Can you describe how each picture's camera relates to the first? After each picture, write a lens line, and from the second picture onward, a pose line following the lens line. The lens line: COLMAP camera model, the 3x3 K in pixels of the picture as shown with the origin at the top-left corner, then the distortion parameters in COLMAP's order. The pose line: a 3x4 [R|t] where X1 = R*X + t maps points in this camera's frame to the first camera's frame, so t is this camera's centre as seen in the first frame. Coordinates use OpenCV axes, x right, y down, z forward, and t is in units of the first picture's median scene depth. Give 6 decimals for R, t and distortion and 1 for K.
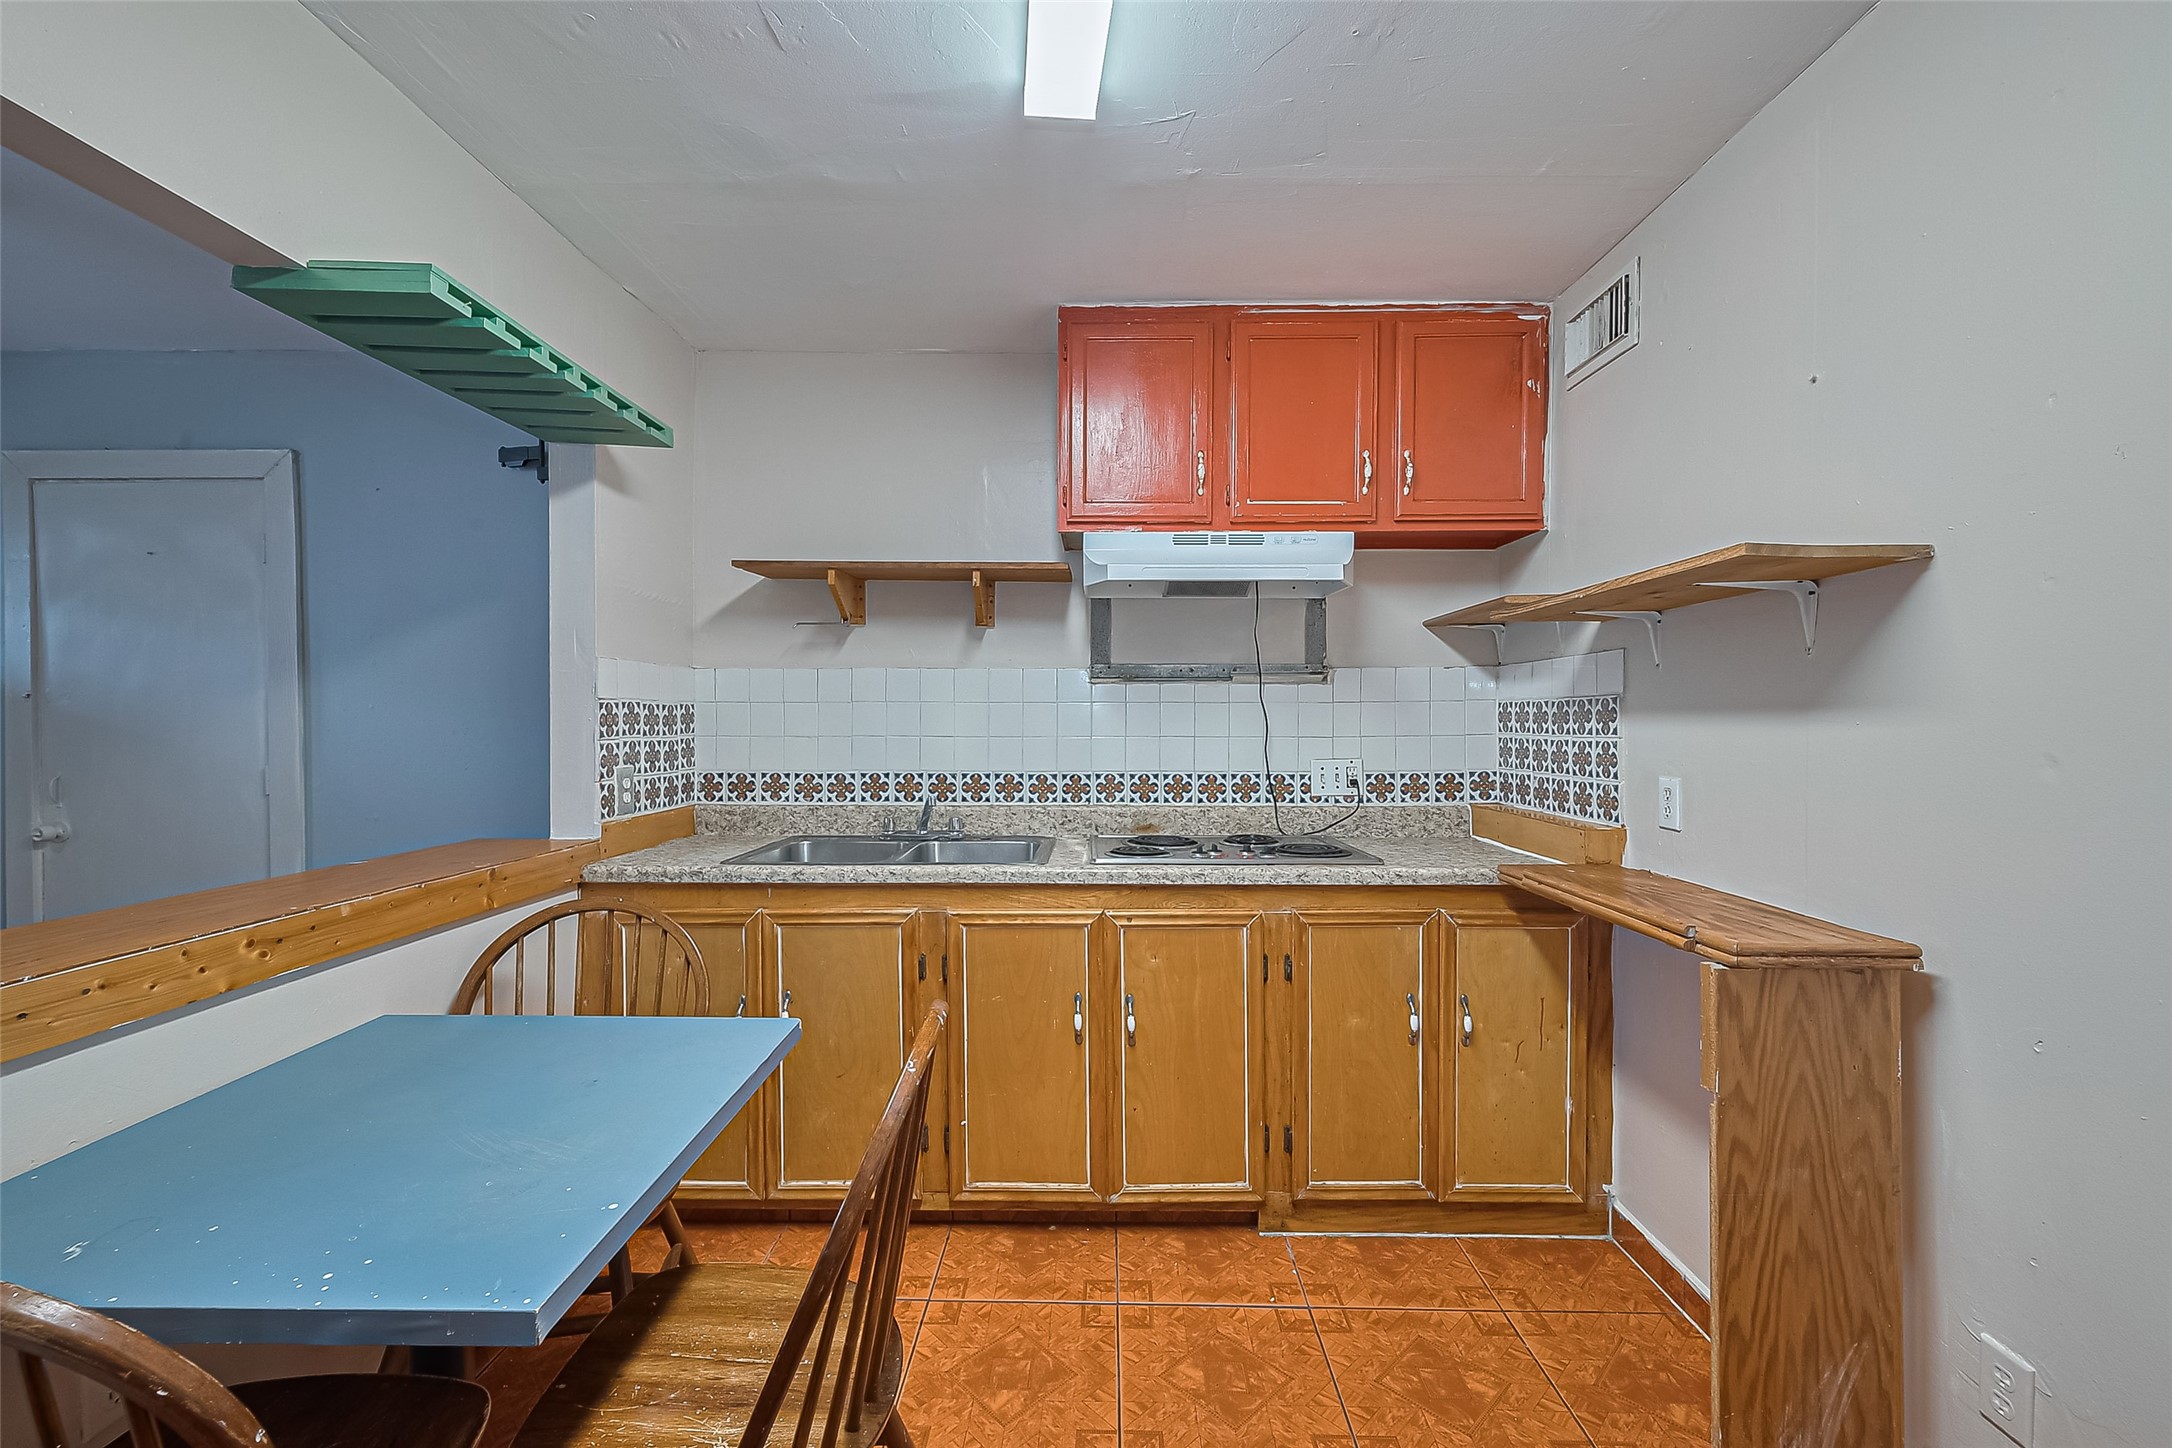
lens RADIAL K [[865.6, 0, 1079.1], [0, 865.6, 717.3], [0, 0, 1]] dist [0.000377, 0.000176]
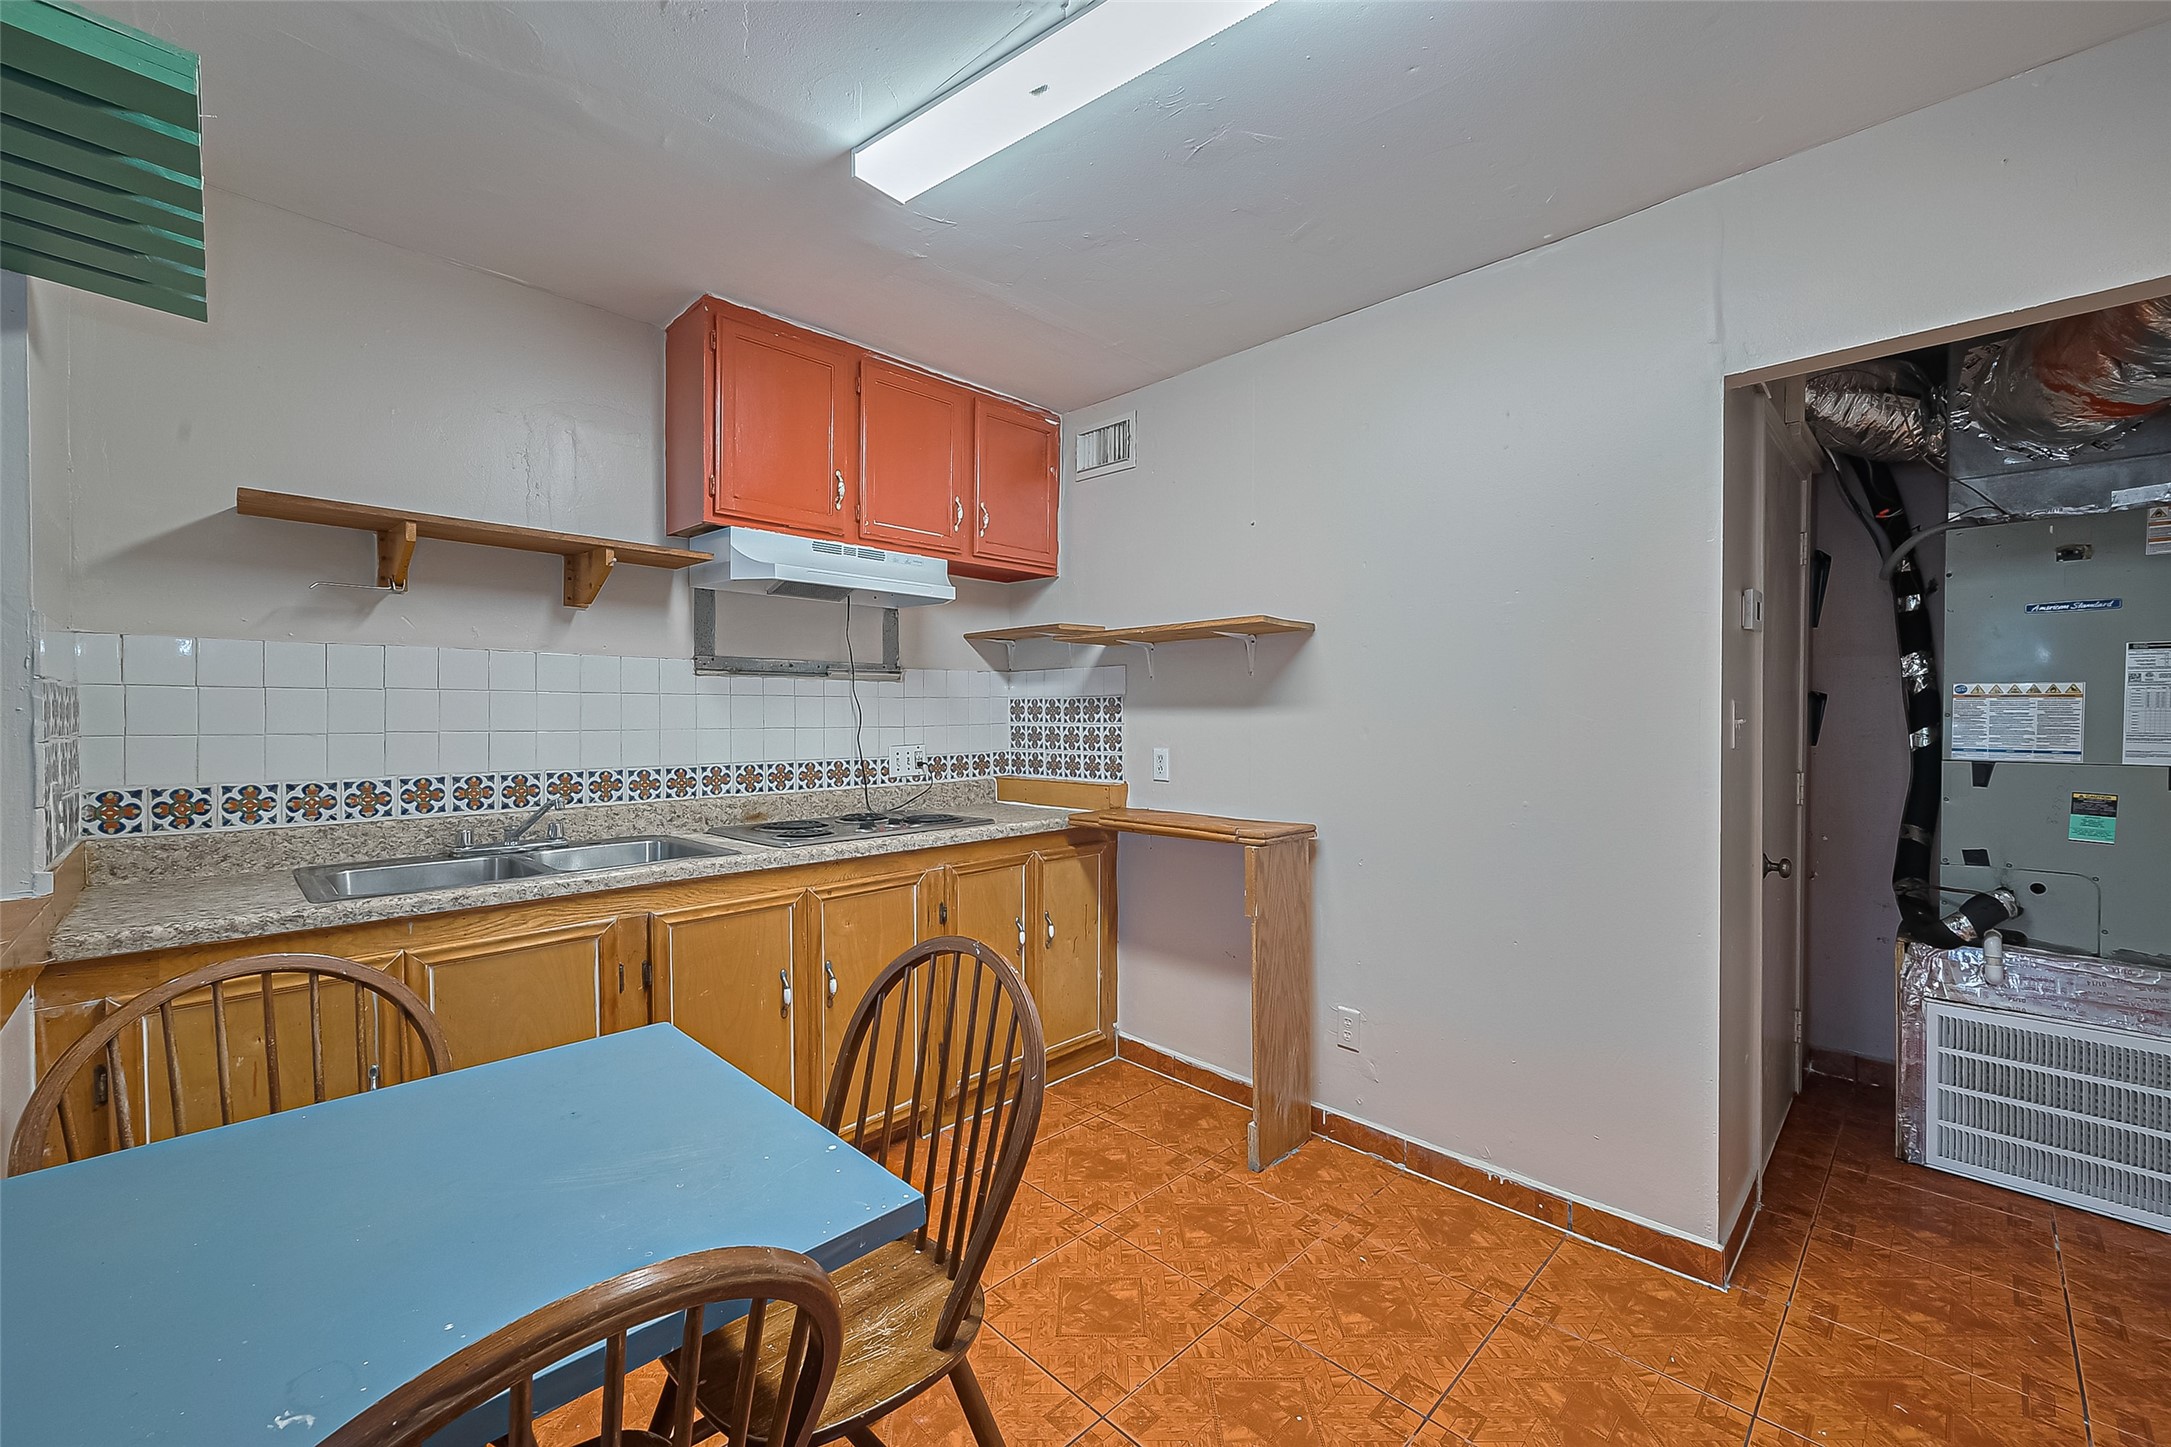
lens RADIAL K [[865.2, 0, 1085.6], [0, 865.2, 712.2], [0, 0, 1]] dist [0.000377, 0.000176]
pose [[0.690990, 0.000990, 0.722864, -0.440300], [-0.001328, 0.999999, -0.000100, 0.003014], [-0.722863, -0.000891, 0.690991, 0.003035]]
